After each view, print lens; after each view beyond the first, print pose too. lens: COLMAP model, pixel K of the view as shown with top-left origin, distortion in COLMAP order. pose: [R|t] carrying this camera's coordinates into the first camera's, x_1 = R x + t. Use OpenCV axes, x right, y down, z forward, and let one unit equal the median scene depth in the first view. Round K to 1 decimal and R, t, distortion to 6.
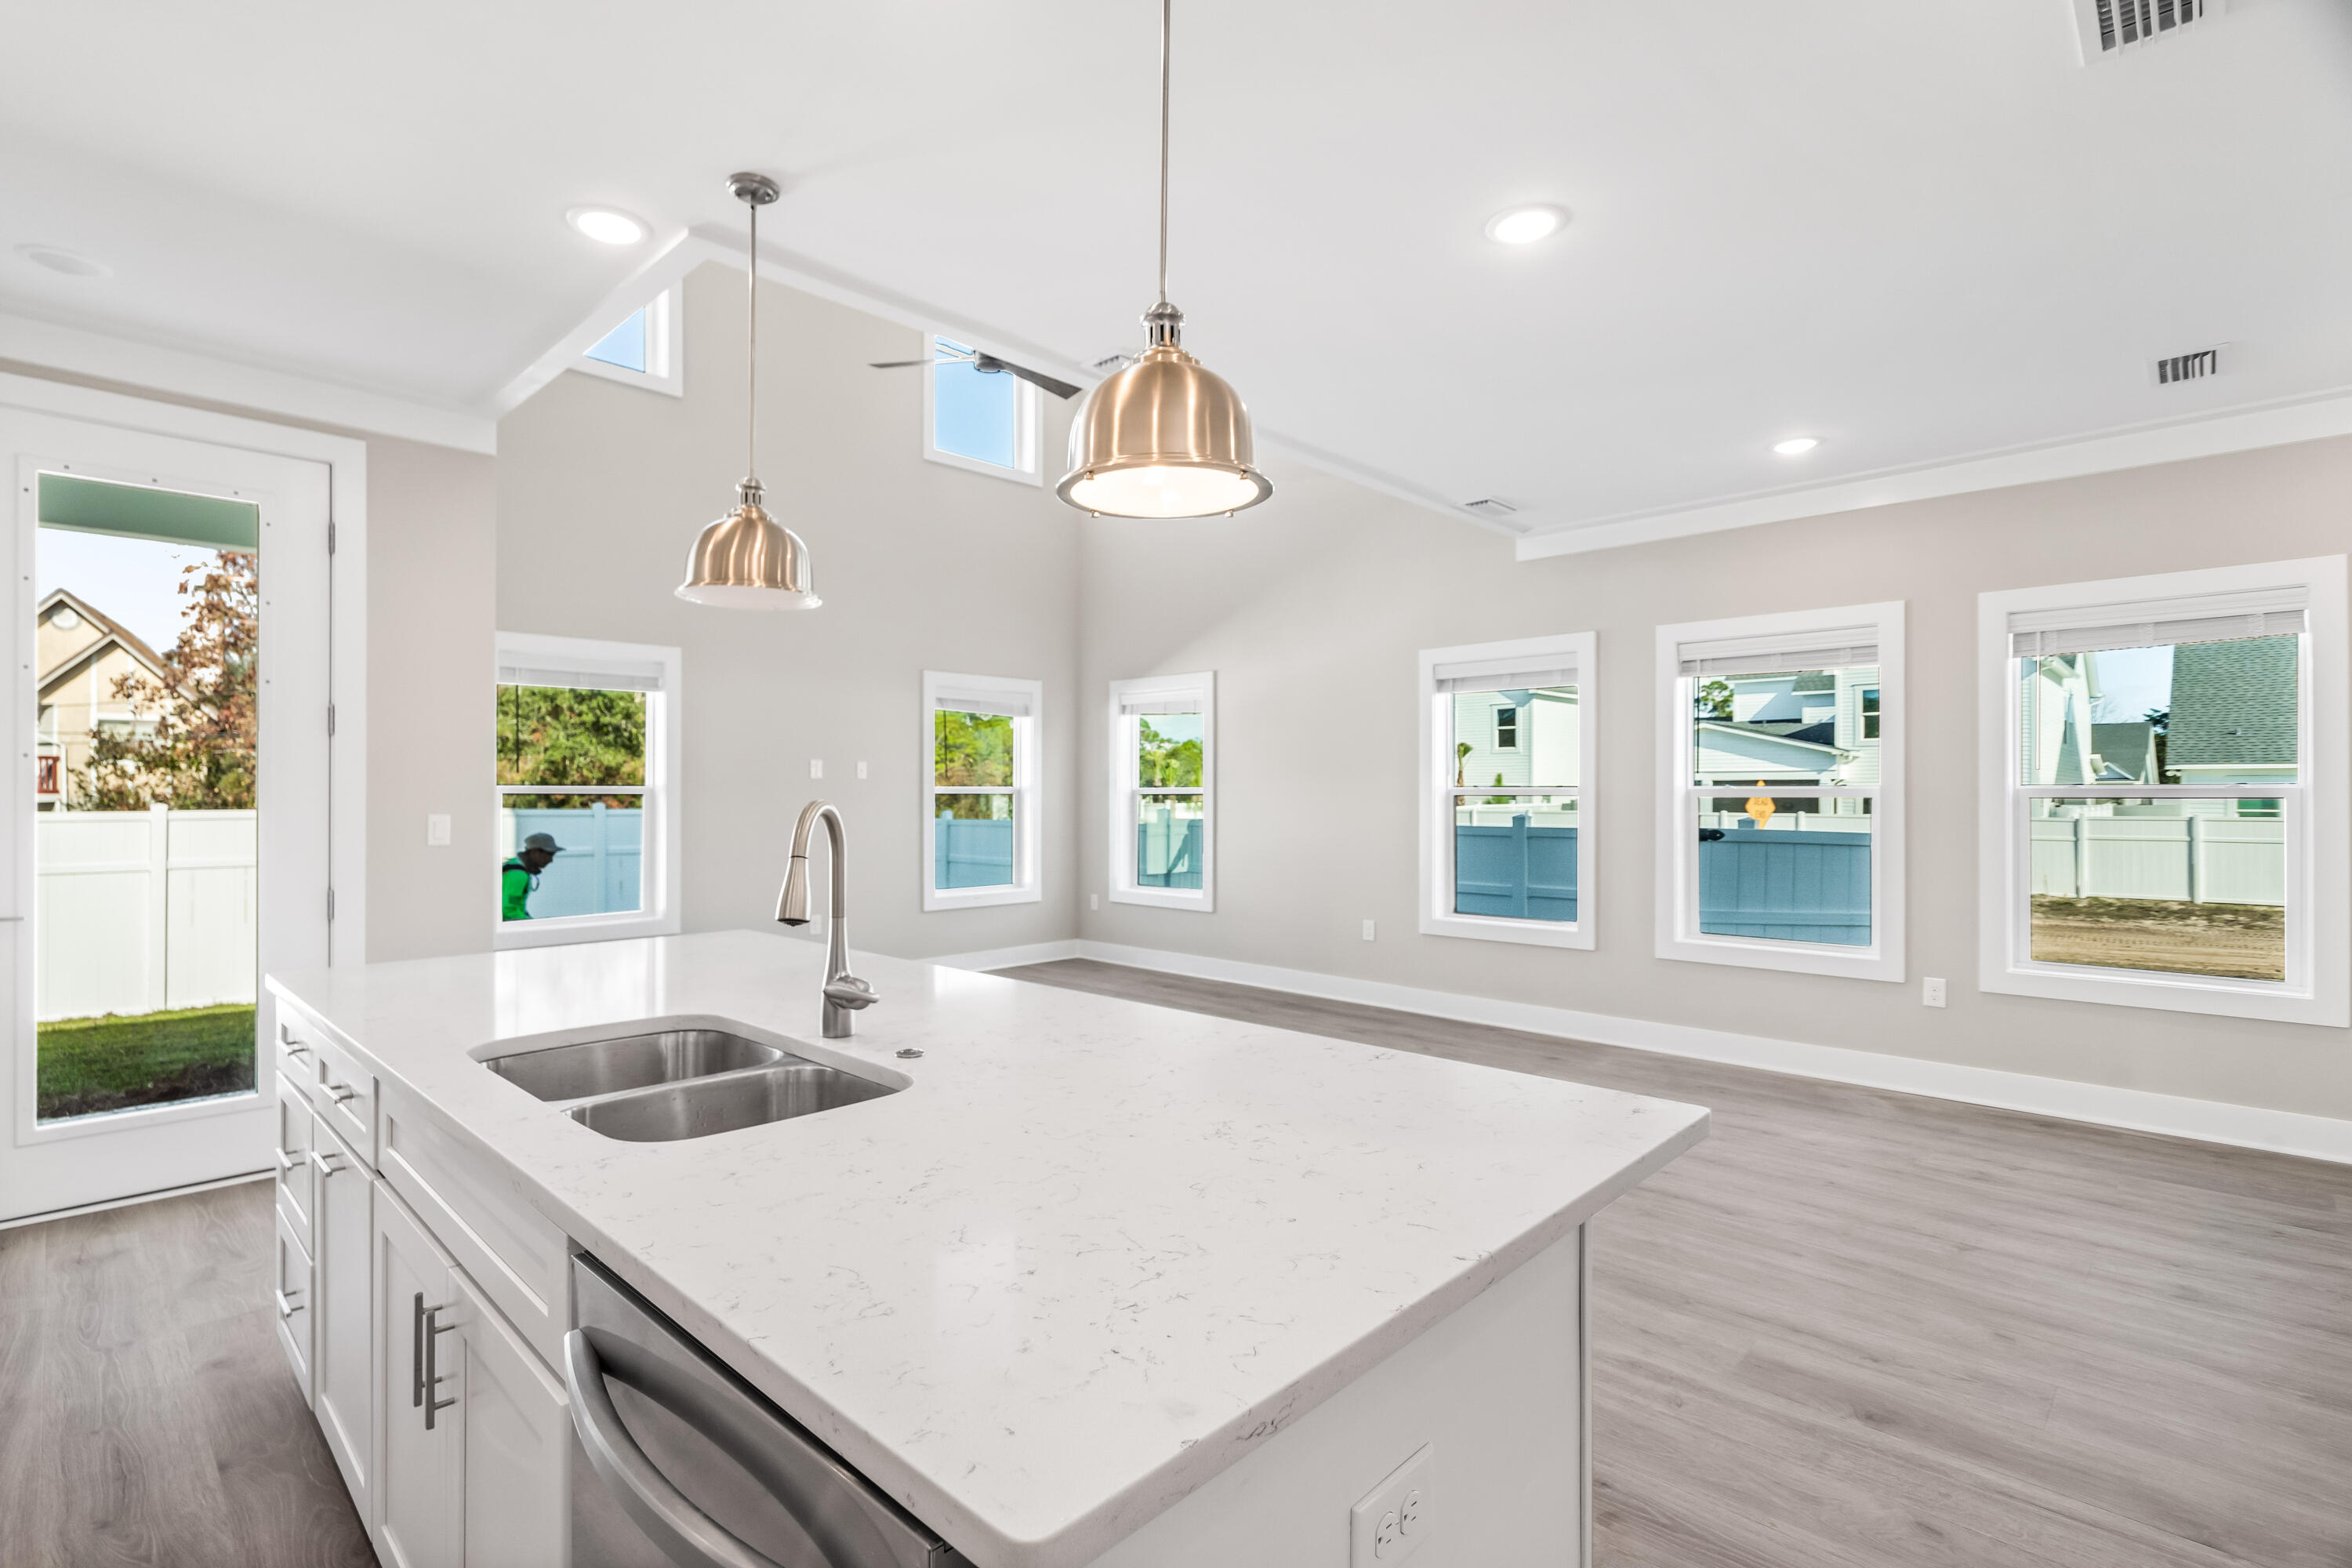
lens RADIAL K [[1077.1, 0, 1164.8], [0, 1077.1, 781.6], [0, 0, 1]] dist [0.013124, -0.000674]
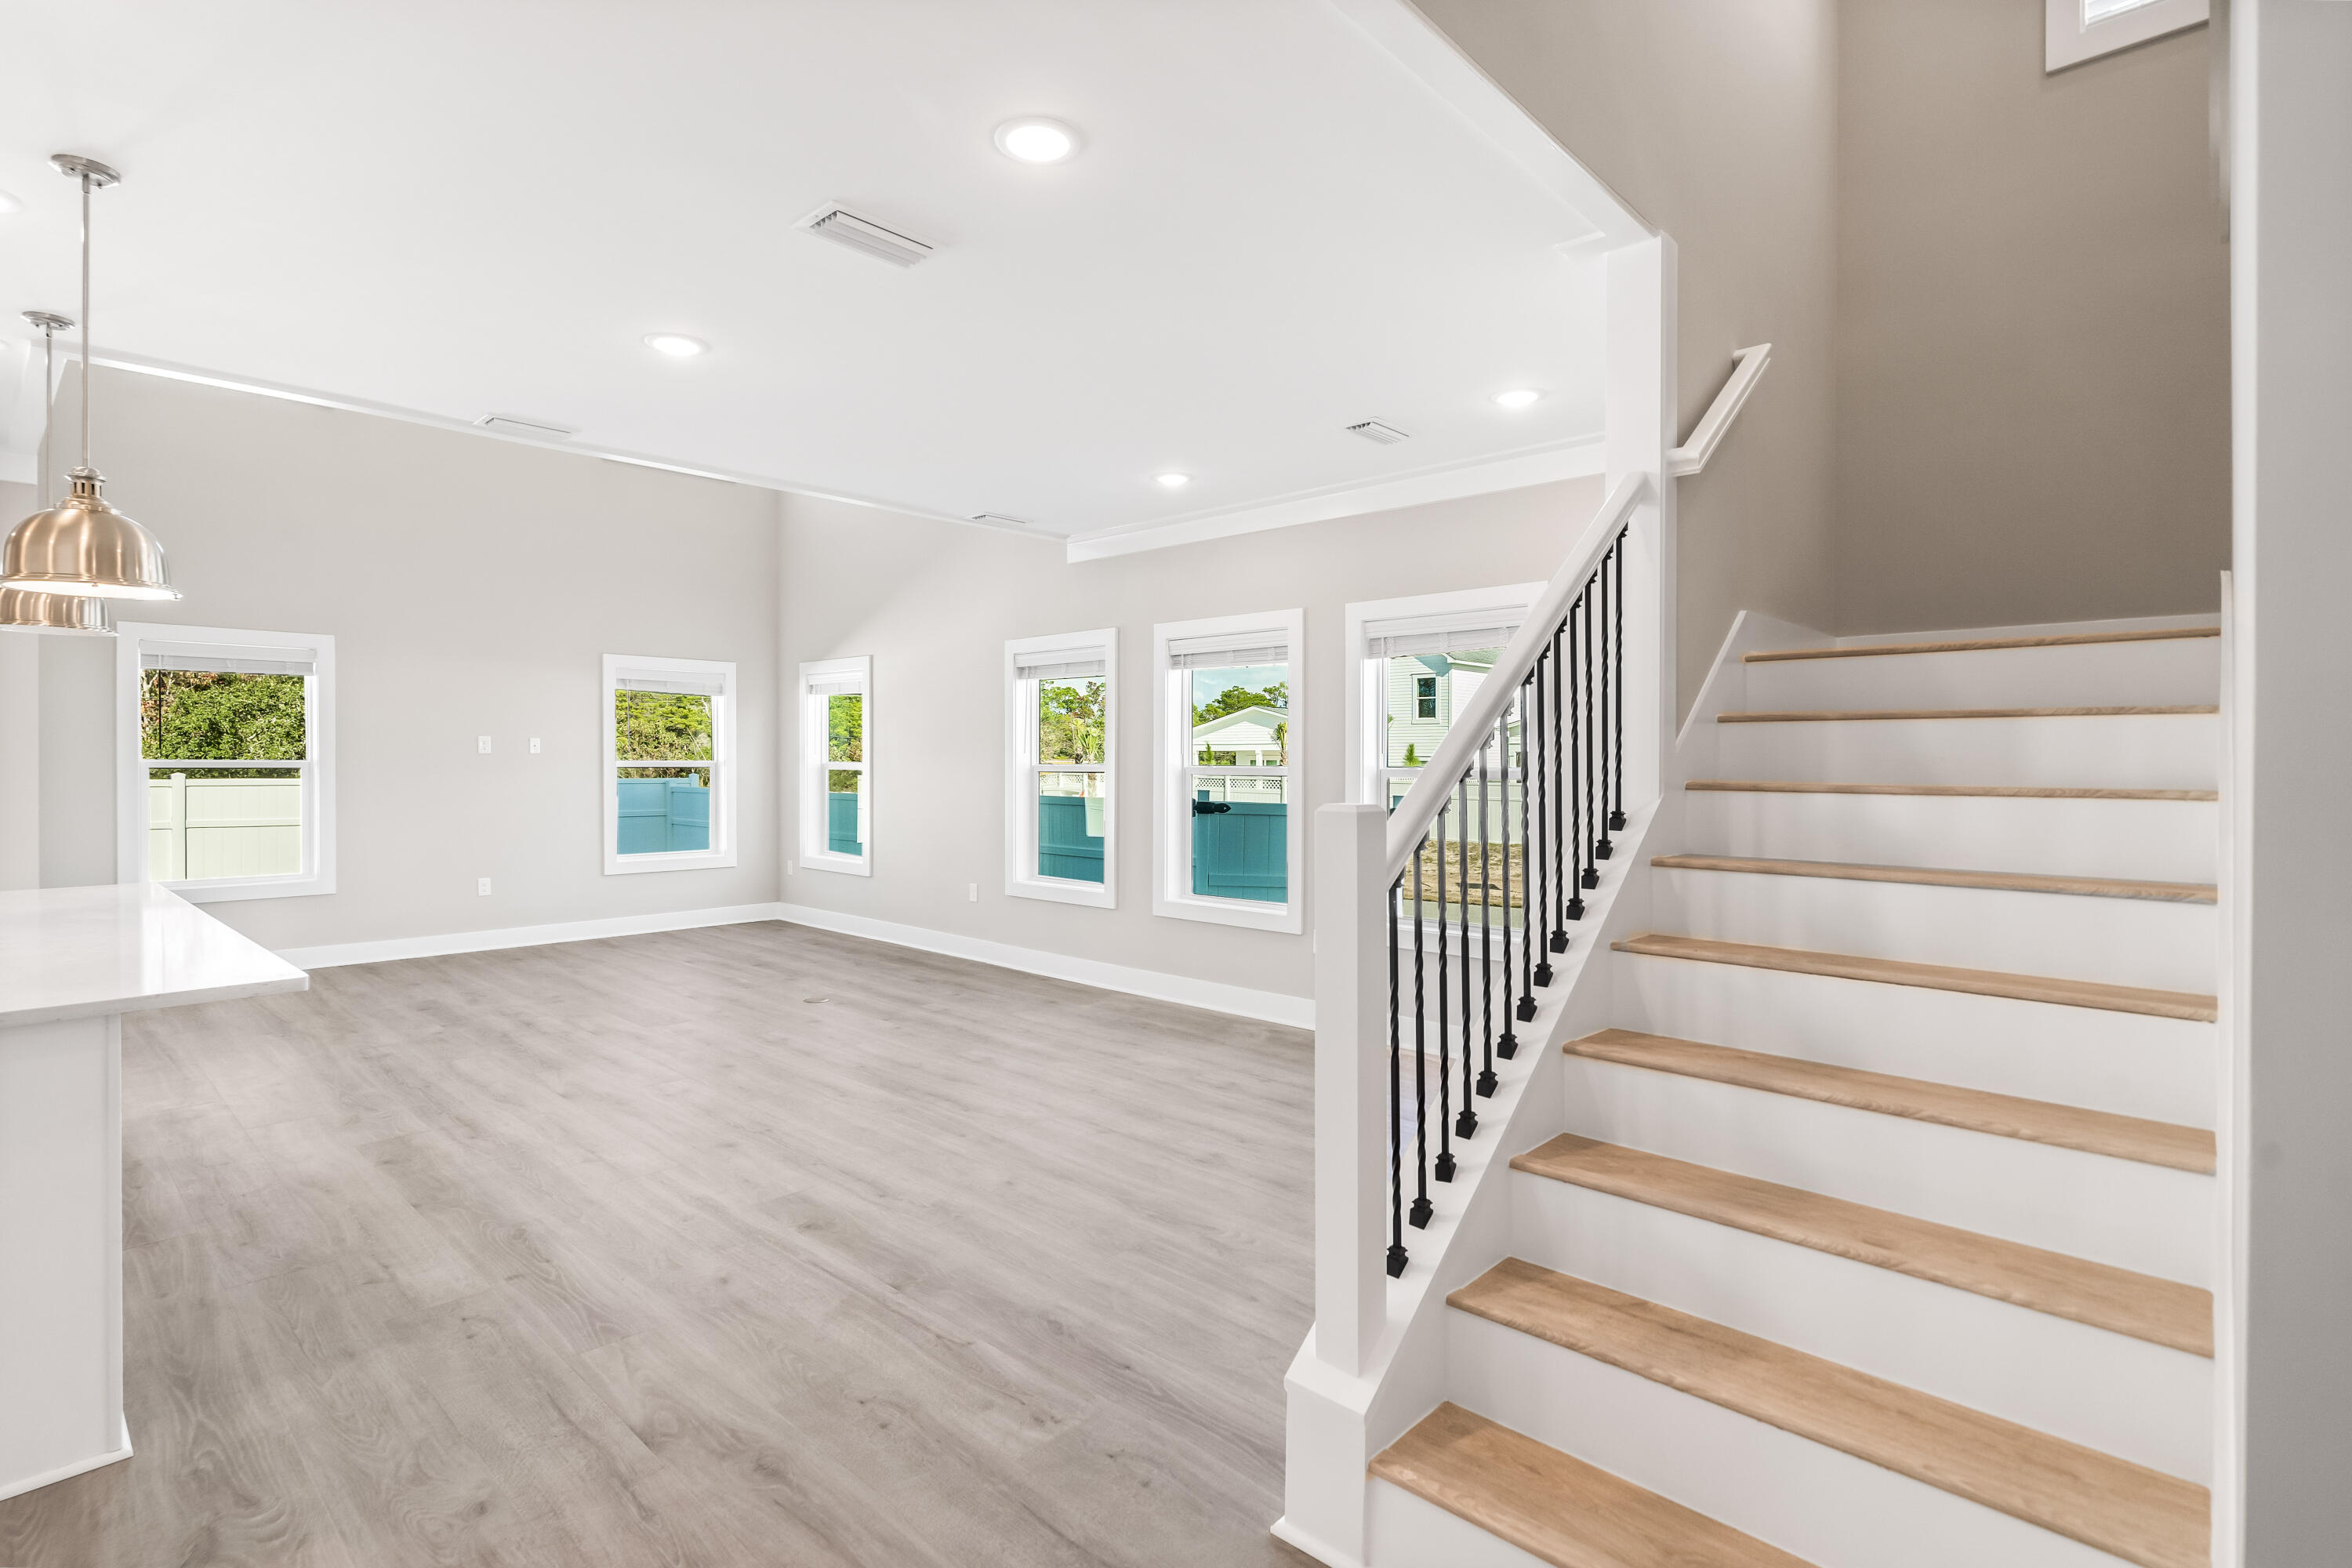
lens RADIAL K [[1104.9, 0, 1131.0], [0, 1104.9, 775.1], [0, 0, 1]] dist [-0.000579, 0.000173]
pose [[0.999984, 0.004451, 0.003388, 0.301229], [-0.004530, 0.999715, 0.023435, -0.008738], [-0.003283, -0.023450, 0.999720, -0.116425]]
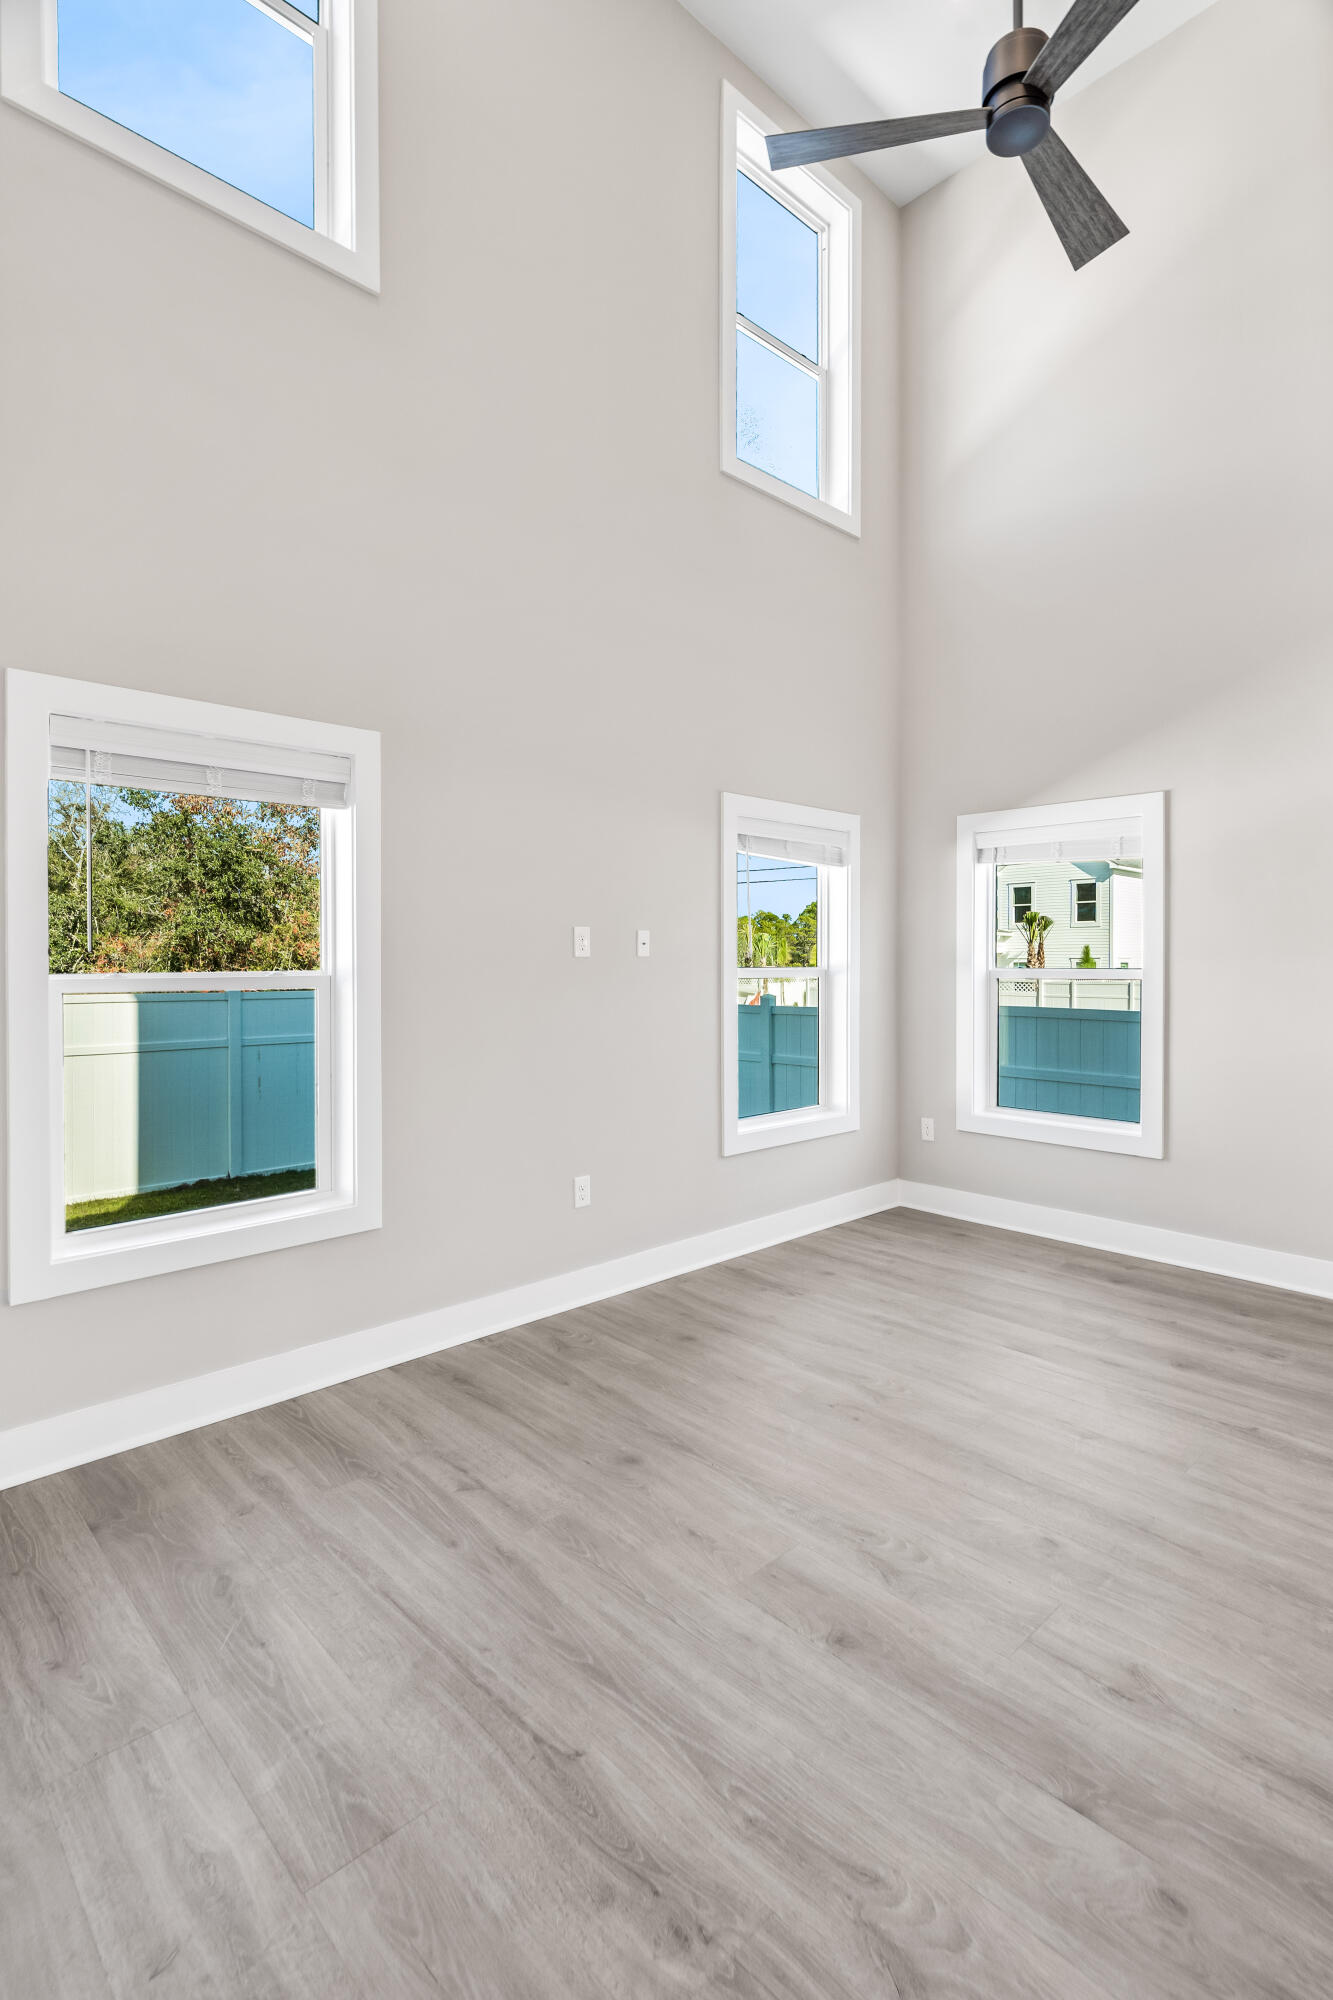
lens RADIAL K [[915.9, 0, 678.5], [0, 915.9, 956.3], [0, 0, 1]] dist [0.013124, -0.000674]
pose [[0.999662, -0.003415, -0.025759, -0.226425], [0.003484, 0.999990, 0.002632, -0.004021], [0.025750, -0.002721, 0.999665, 0.421321]]
